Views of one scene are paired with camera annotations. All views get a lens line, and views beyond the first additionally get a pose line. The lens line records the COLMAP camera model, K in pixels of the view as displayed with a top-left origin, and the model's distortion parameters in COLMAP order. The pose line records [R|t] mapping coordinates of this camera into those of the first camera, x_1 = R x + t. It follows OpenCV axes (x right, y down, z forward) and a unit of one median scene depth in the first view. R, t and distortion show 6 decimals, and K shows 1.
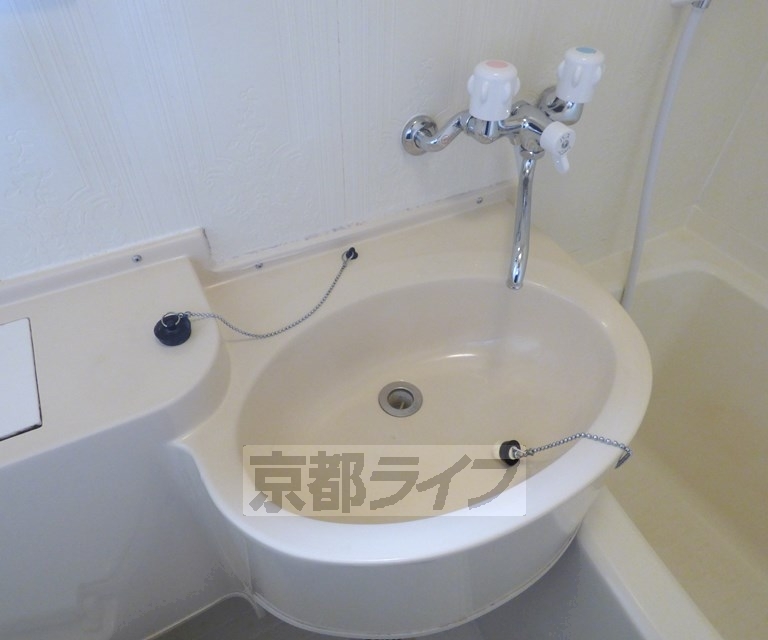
lens RADIAL K [[517.8, 0, 386.2], [0, 517.8, 319.6], [0, 0, 1]] dist [-0.003726, -0.004990]
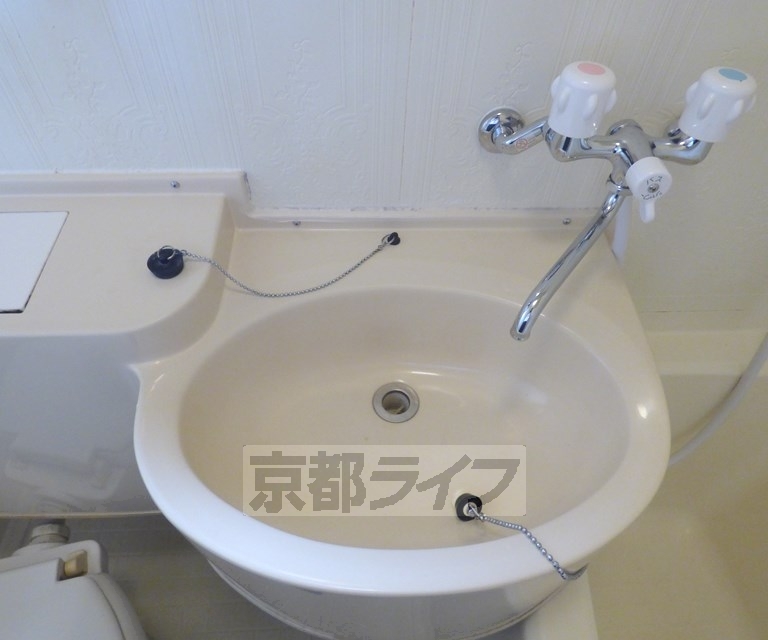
lens RADIAL K [[519.7, 0, 387.3], [0, 519.7, 319.1], [0, 0, 1]] dist [-0.015500, 0.002583]
pose [[0.905888, 0.333981, -0.260429, 0.242879], [-0.312358, 0.942137, 0.121701, -0.115425], [0.286005, -0.028900, 0.957792, 0.117272]]
